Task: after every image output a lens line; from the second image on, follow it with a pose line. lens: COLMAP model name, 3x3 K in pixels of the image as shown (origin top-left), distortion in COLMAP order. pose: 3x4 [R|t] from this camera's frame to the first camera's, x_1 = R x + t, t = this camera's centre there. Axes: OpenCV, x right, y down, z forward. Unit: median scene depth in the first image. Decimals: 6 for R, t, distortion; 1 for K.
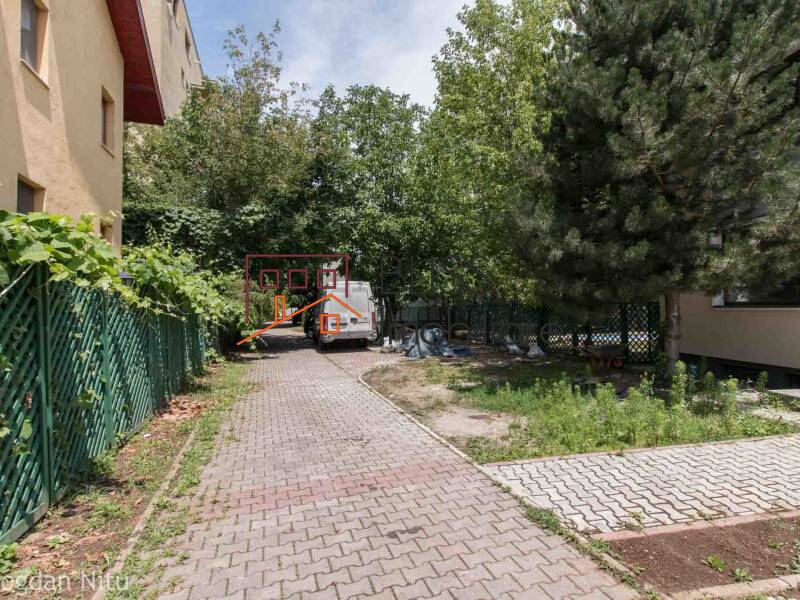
lens RADIAL K [[411.0, 0, 399.7], [0, 411.0, 298.8], [0, 0, 1]] dist [-0.007934, -0.001223]
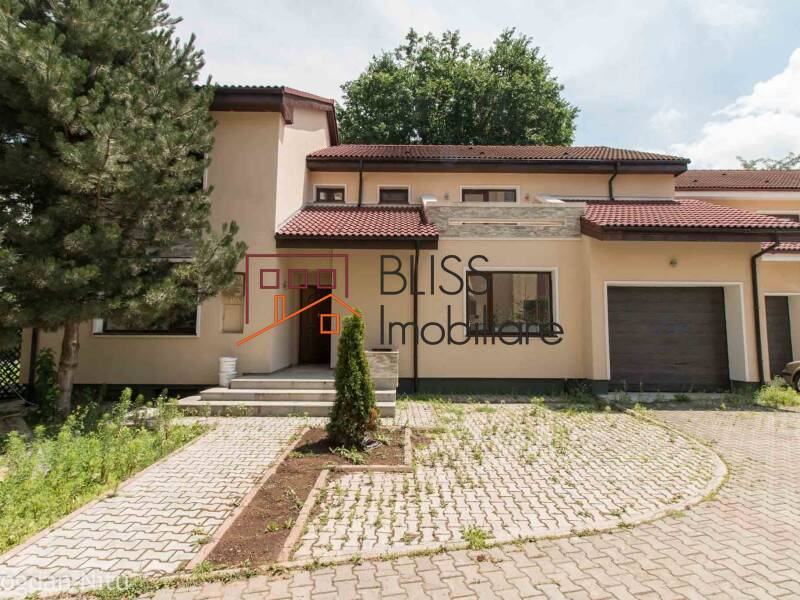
lens RADIAL K [[411.0, 0, 398.2], [0, 411.0, 302.5], [0, 0, 1]] dist [-0.007934, -0.001223]
pose [[0.103622, 0.075467, 0.991750, -0.447175], [-0.023037, 0.997032, -0.073462, -0.002912], [-0.994350, -0.015235, 0.105053, 0.344711]]
